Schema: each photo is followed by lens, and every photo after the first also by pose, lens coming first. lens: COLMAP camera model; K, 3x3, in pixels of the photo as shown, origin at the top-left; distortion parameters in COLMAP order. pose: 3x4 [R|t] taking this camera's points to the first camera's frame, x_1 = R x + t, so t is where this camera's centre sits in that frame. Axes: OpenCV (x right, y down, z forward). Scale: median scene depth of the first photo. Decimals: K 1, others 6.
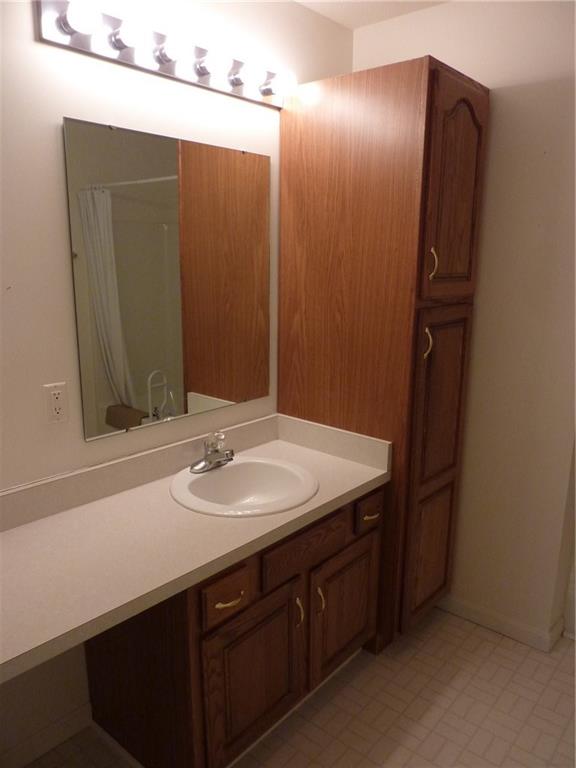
lens RADIAL K [[570.0, 0, 288.0], [0, 570.0, 384.0], [0, 0, 1]] dist [-0.026630, -0.006085]
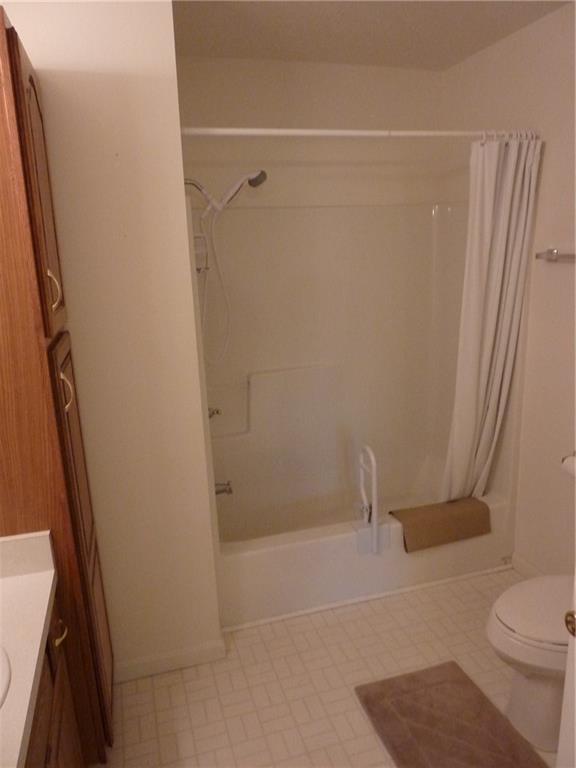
lens RADIAL K [[563.8, 0, 287.6], [0, 563.8, 397.6], [0, 0, 1]] dist [0.002132, 0.000417]
pose [[0.529267, -0.237265, 0.814605, -0.217767], [0.234199, 0.963657, 0.128514, -0.088916], [-0.815492, 0.122761, 0.565600, 0.300345]]
